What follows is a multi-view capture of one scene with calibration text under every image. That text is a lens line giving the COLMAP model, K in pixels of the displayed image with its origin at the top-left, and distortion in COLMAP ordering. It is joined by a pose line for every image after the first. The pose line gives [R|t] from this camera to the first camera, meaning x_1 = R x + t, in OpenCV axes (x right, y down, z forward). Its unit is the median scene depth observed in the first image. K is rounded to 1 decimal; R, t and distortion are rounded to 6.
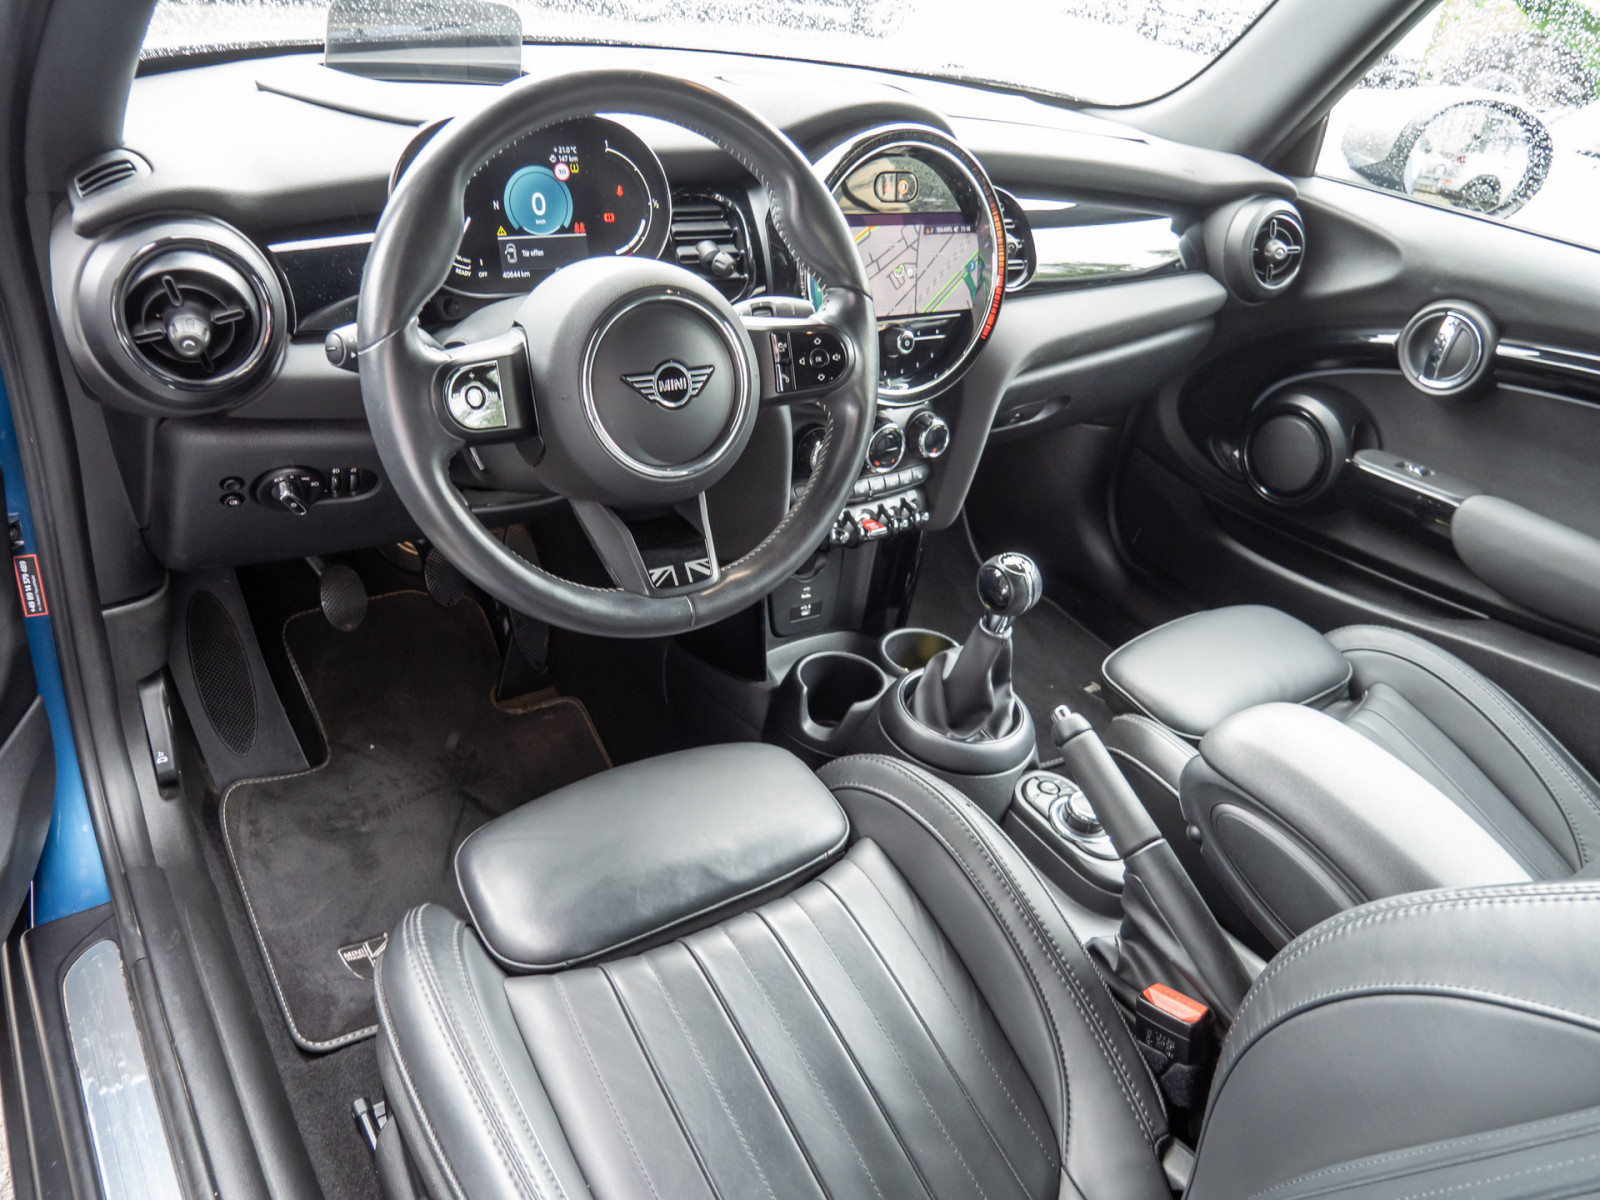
lens RADIAL K [[1171.6, 0, 811.1], [0, 1171.6, 596.0], [0, 0, 1]] dist [-0.061736, 0.006391]
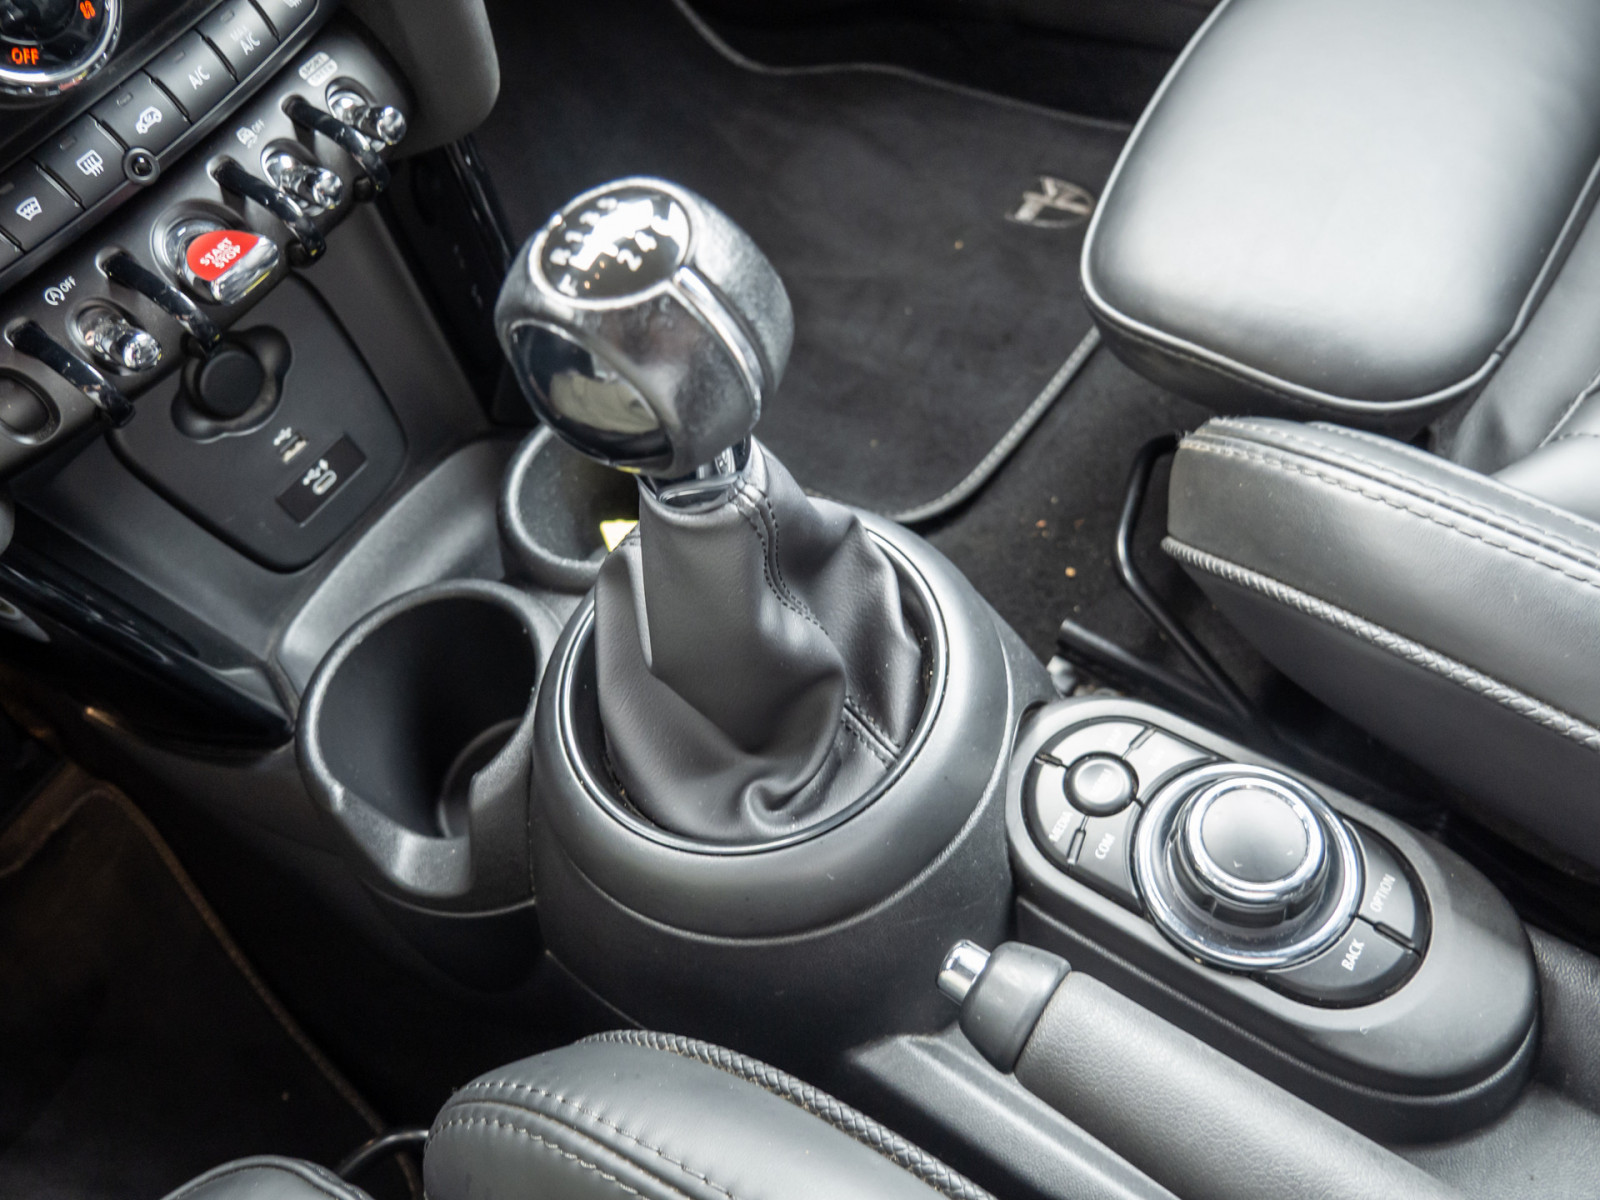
lens RADIAL K [[1171.6, 0, 802.3], [0, 1171.6, 616.6], [0, 0, 1]] dist [-0.061736, 0.006391]
pose [[0.888349, -0.450575, -0.088417, 0.105305], [0.445688, 0.799813, 0.402071, -0.023962], [-0.110446, -0.396586, 0.911329, 0.427640]]
